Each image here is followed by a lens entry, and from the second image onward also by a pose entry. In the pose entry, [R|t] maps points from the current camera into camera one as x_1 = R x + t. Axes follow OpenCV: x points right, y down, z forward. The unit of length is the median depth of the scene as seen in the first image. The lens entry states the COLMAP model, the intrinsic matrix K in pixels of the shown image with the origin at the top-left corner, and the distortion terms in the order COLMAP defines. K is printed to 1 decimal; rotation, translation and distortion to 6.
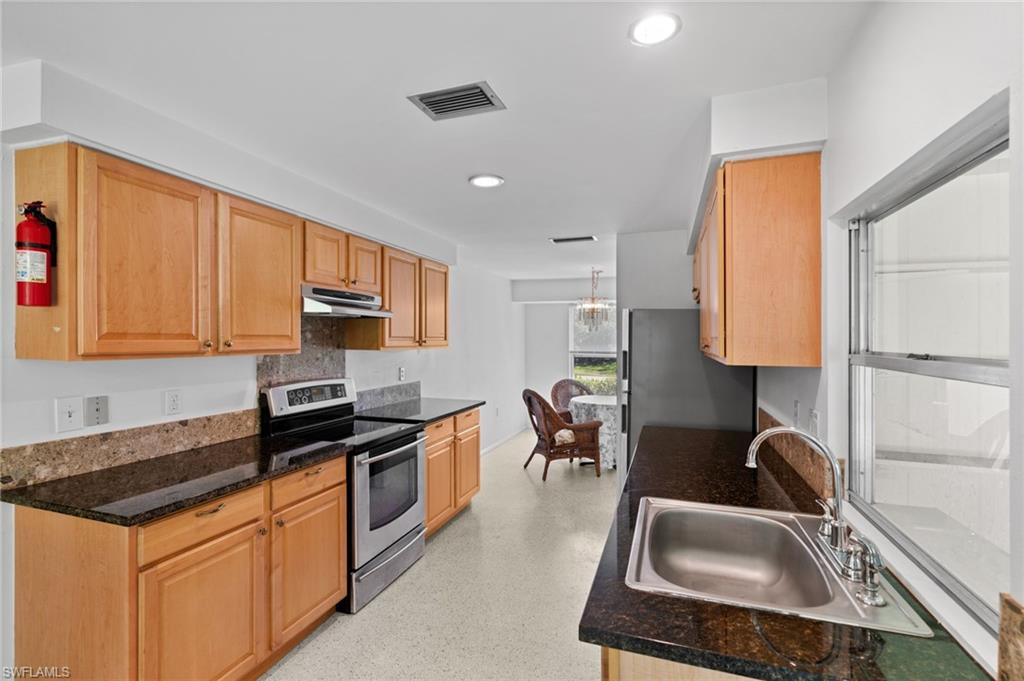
lens RADIAL K [[412.1, 0, 515.6], [0, 412.1, 342.5], [0, 0, 1]] dist [-0.000378, -0.000126]
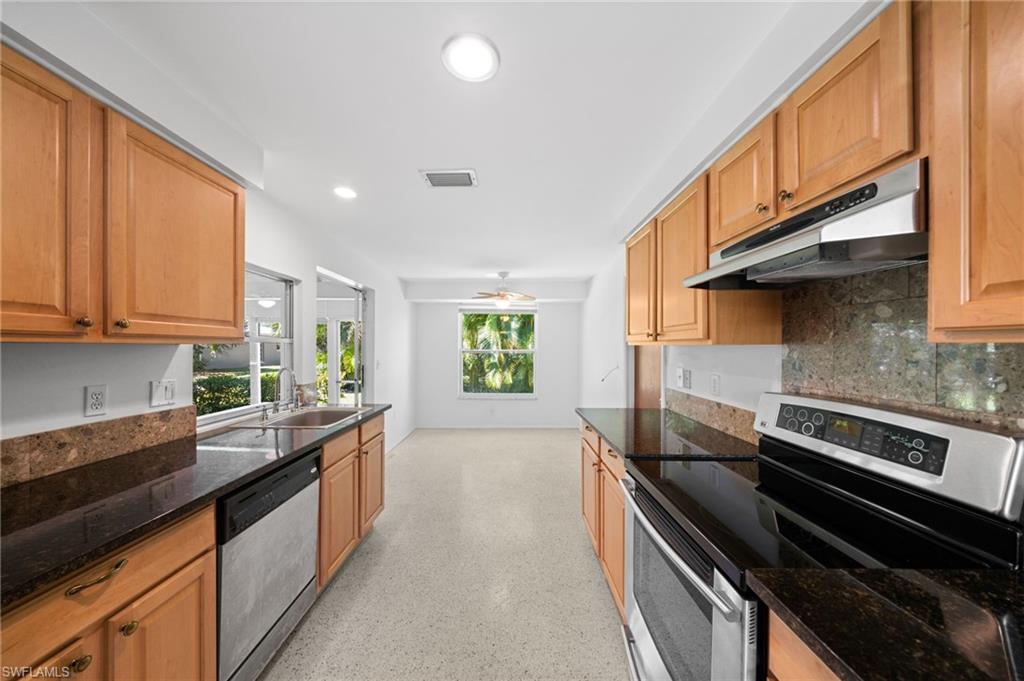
lens RADIAL K [[391.3, 0, 516.4], [0, 391.3, 343.9], [0, 0, 1]] dist [-0.000168, -0.000029]
pose [[-0.955660, -0.010568, -0.294284, 0.026080], [-0.009866, 0.999944, -0.003872, 0.026669], [0.294309, -0.000797, -0.955710, 1.294874]]
